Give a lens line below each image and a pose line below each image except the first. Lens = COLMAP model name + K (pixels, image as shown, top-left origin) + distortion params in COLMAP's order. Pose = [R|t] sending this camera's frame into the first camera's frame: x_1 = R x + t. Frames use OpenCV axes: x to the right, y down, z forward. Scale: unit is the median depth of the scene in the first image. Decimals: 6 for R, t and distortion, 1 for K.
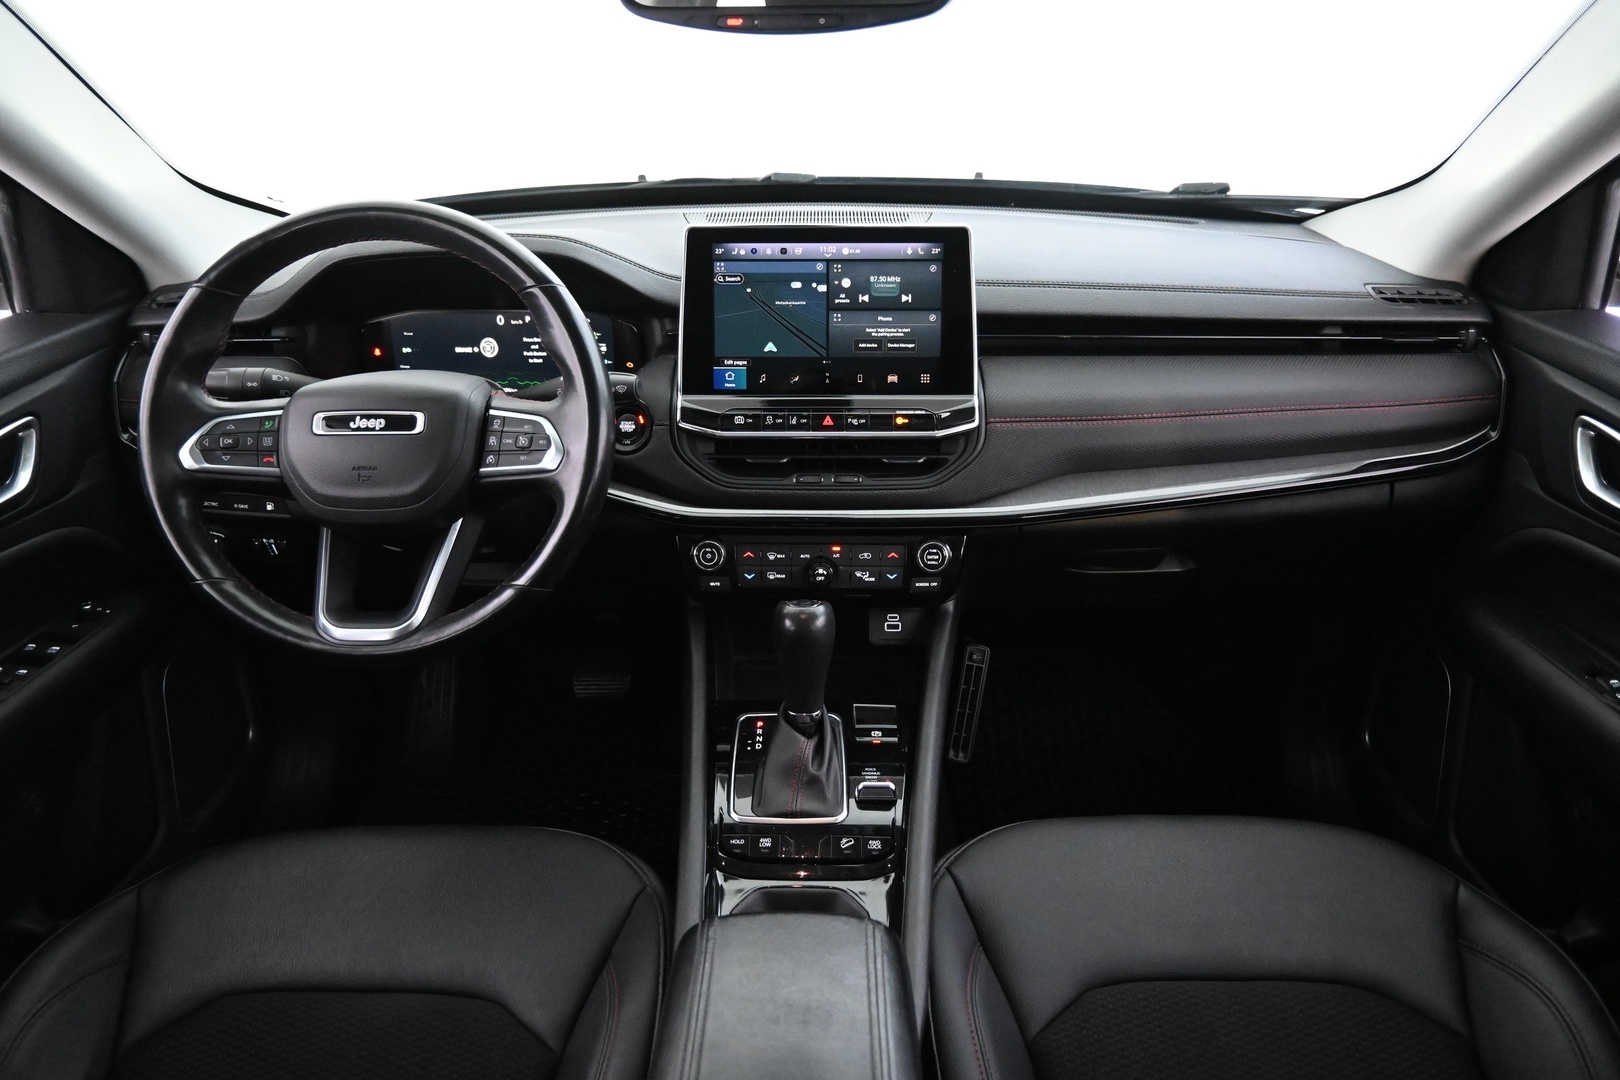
lens RADIAL K [[1112.1, 0, 802.4], [0, 1112.1, 523.3], [0, 0, 1]] dist [0.024356, -0.003386]
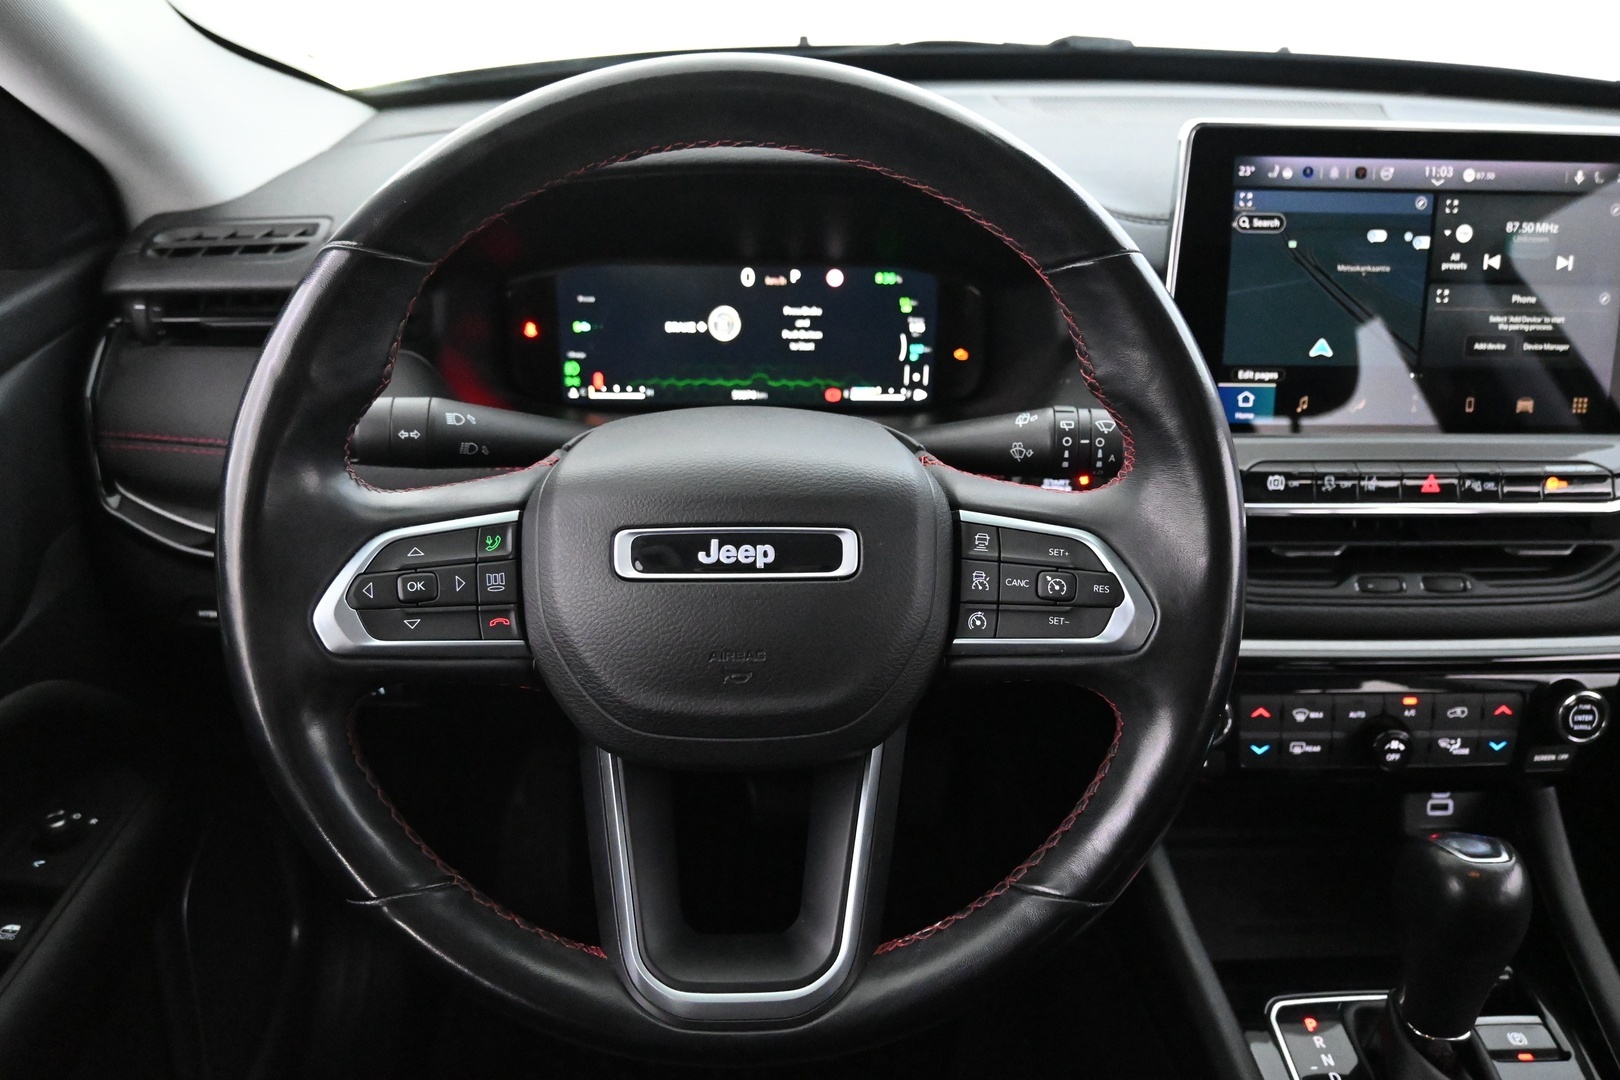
lens RADIAL K [[1215.7, 0, 831.6], [0, 1215.7, 534.5], [0, 0, 1]] dist [-0.013938, 0.007467]
pose [[0.996948, -0.004721, 0.077925, -0.323986], [-0.001176, 0.997148, 0.075461, -0.112661], [-0.078059, -0.075322, 0.994099, 0.417869]]
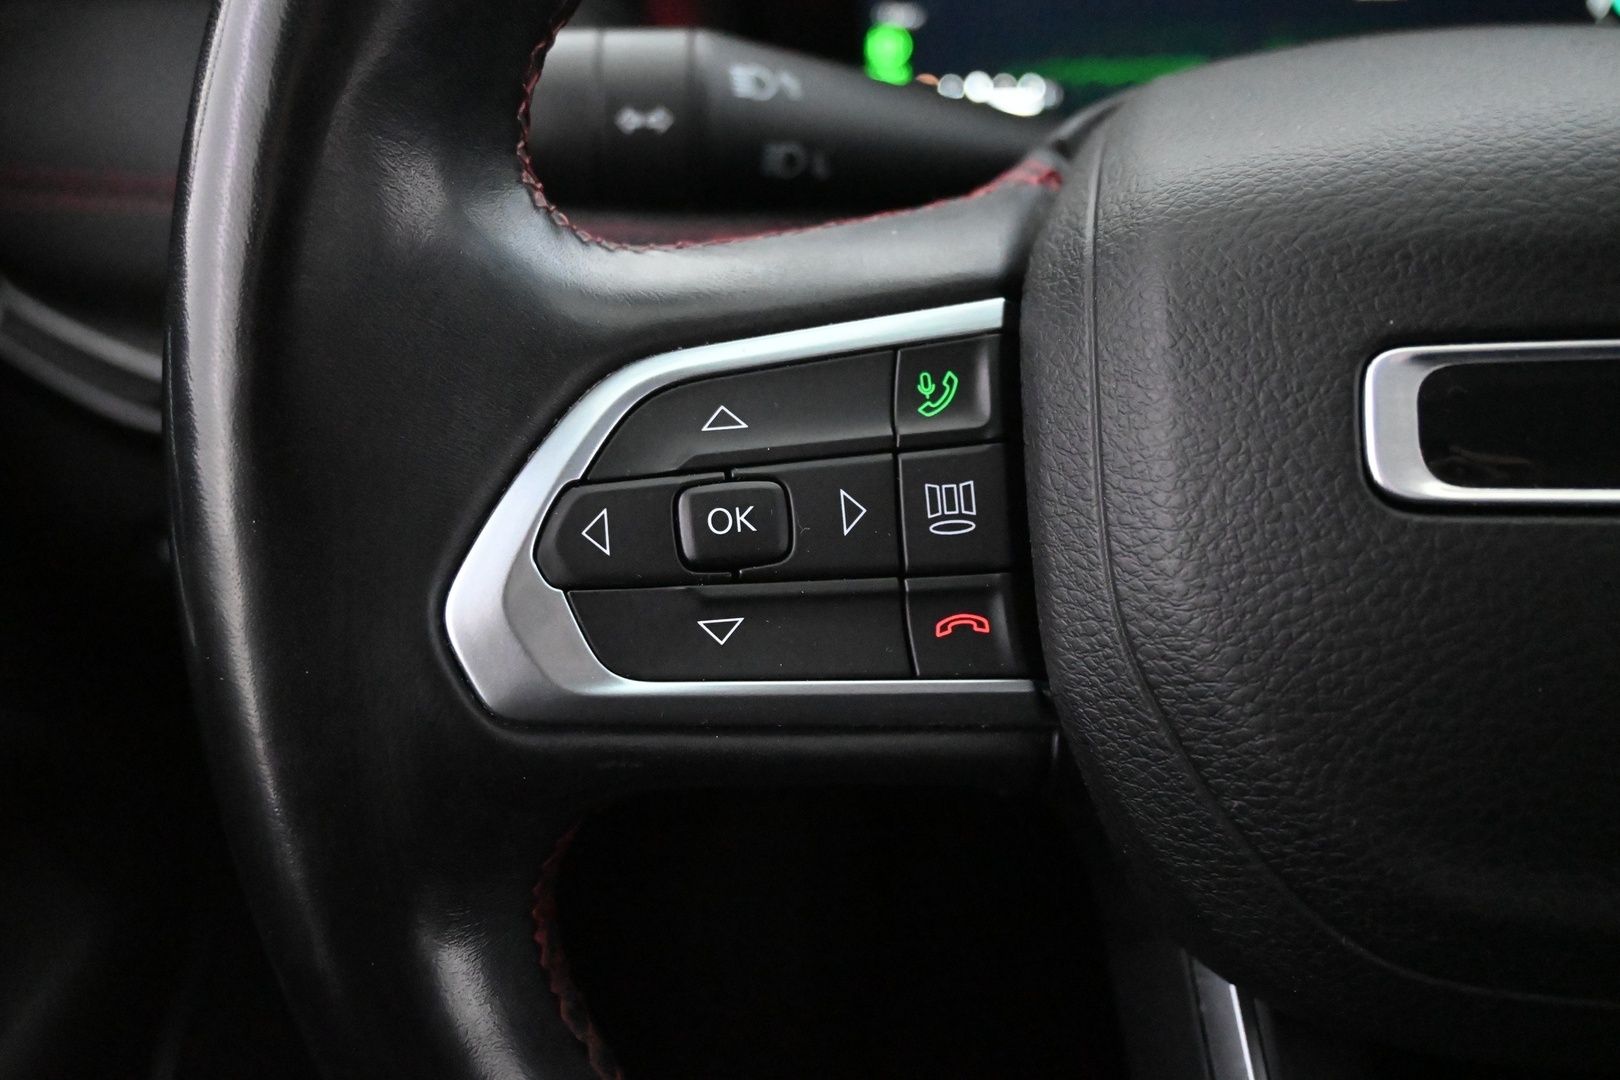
lens RADIAL K [[1761.3, 0, 815.8], [0, 1761.3, 522.8], [0, 0, 1]] dist [0.012737, 0.000000]
pose [[0.998649, -0.002195, -0.051915, -0.415161], [0.009087, 0.991090, 0.132885, -0.089682], [0.051161, -0.133178, 0.989771, 0.644216]]
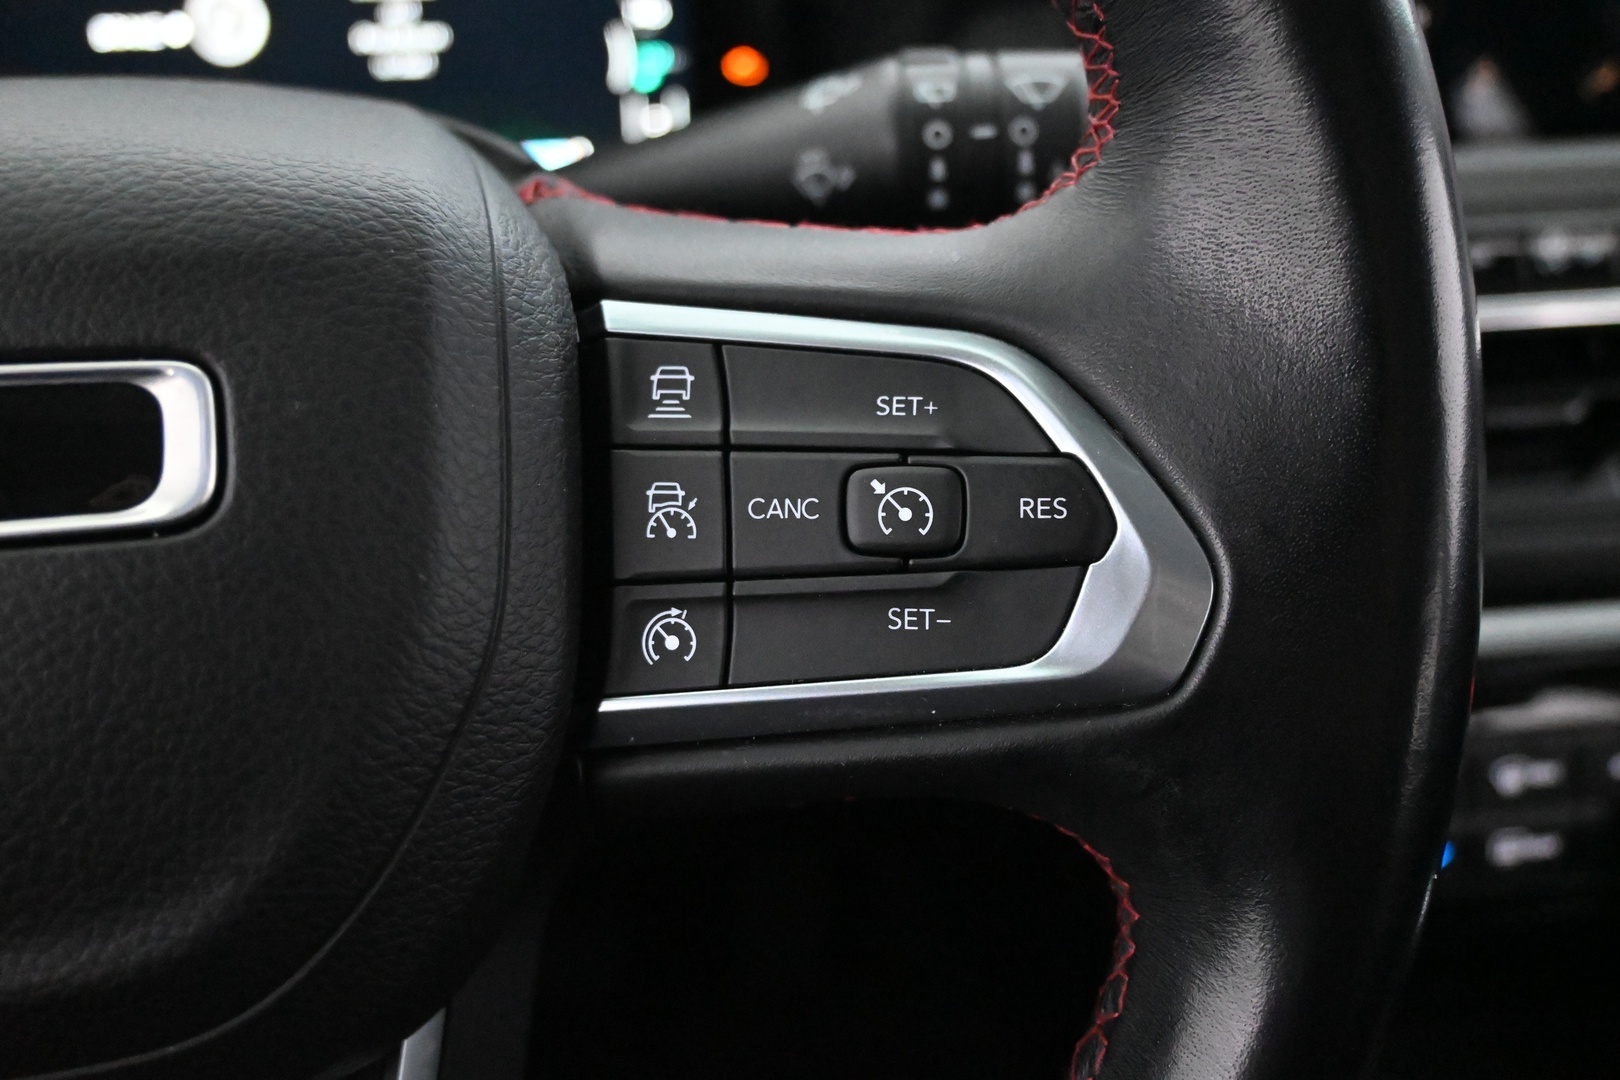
lens RADIAL K [[1761.3, 0, 814.8], [0, 1761.3, 539.4], [0, 0, 1]] dist [0.012737, 0.000000]
pose [[0.985868, -0.076925, 0.148821, -0.250255], [0.062049, 0.992833, 0.102143, -0.079414], [-0.155611, -0.091465, 0.983575, 0.645860]]
